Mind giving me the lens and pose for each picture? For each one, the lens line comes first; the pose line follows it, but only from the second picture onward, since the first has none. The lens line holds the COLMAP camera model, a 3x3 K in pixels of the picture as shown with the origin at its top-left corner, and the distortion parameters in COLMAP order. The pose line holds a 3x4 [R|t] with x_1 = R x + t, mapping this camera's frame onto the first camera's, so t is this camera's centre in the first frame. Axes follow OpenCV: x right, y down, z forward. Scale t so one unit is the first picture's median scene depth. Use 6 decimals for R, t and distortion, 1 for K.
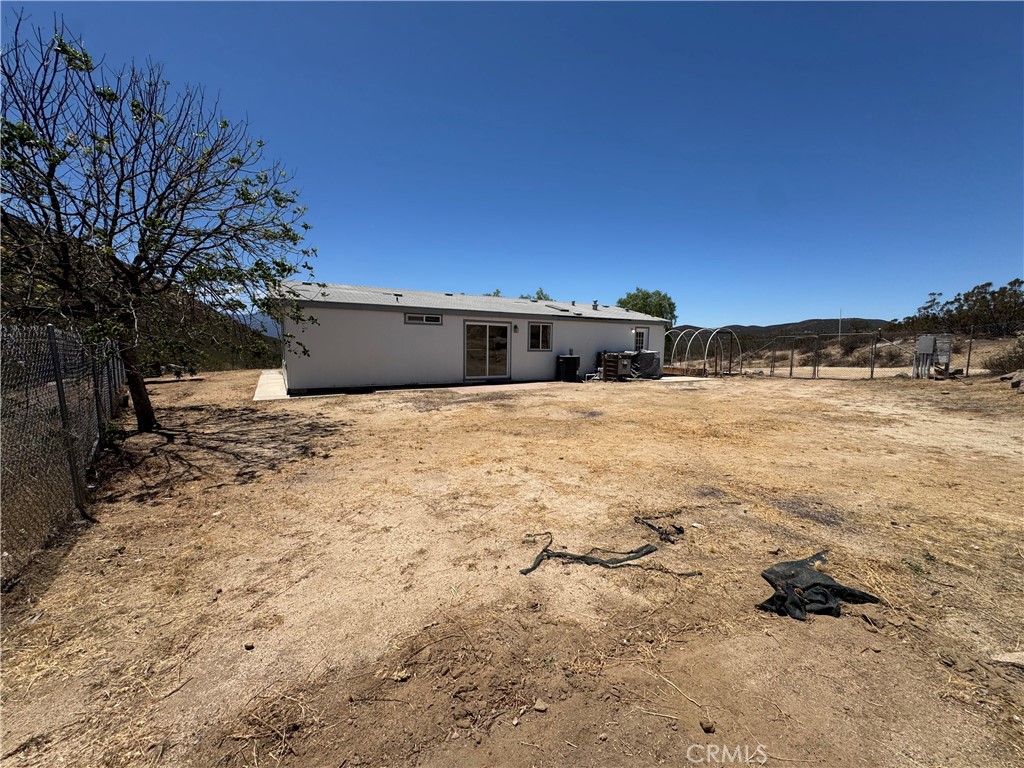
lens RADIAL K [[411.5, 0, 511.6], [0, 411.5, 384.7], [0, 0, 1]] dist [-0.005446, 0.000804]
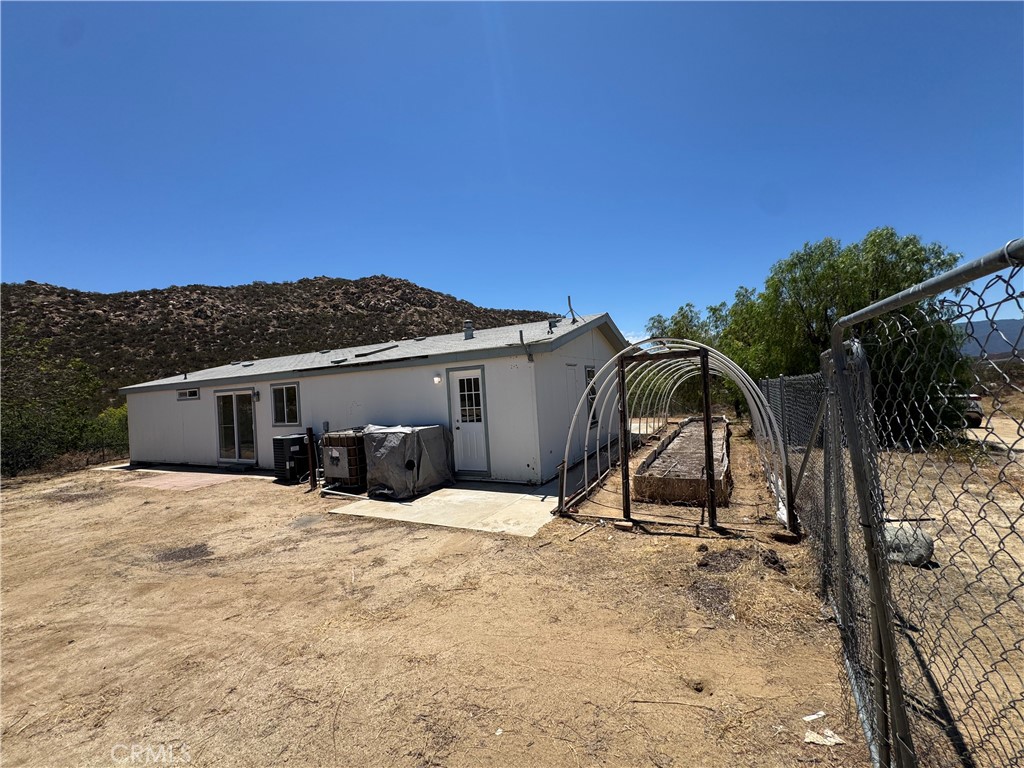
lens RADIAL K [[411.5, 0, 508.0], [0, 411.5, 384.7], [0, 0, 1]] dist [-0.005446, 0.000804]
pose [[0.544499, -0.055529, -0.836922, 0.836625], [-0.017004, 0.996870, -0.077204, -0.106113], [0.838589, 0.056269, 0.541850, 0.960007]]
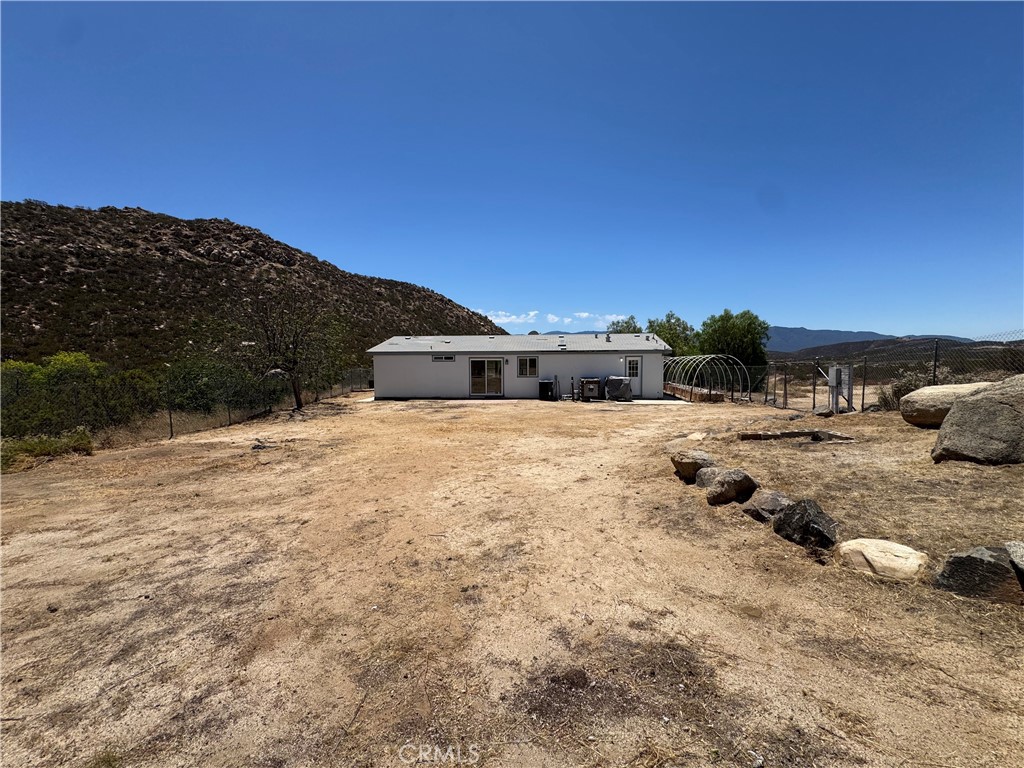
lens RADIAL K [[411.5, 0, 504.9], [0, 411.5, 388.7], [0, 0, 1]] dist [-0.005446, 0.000804]
pose [[0.795848, 0.025055, -0.604977, 0.866041], [-0.043901, 0.998902, -0.016383, -0.017598], [0.603902, 0.039597, 0.796074, -0.149299]]
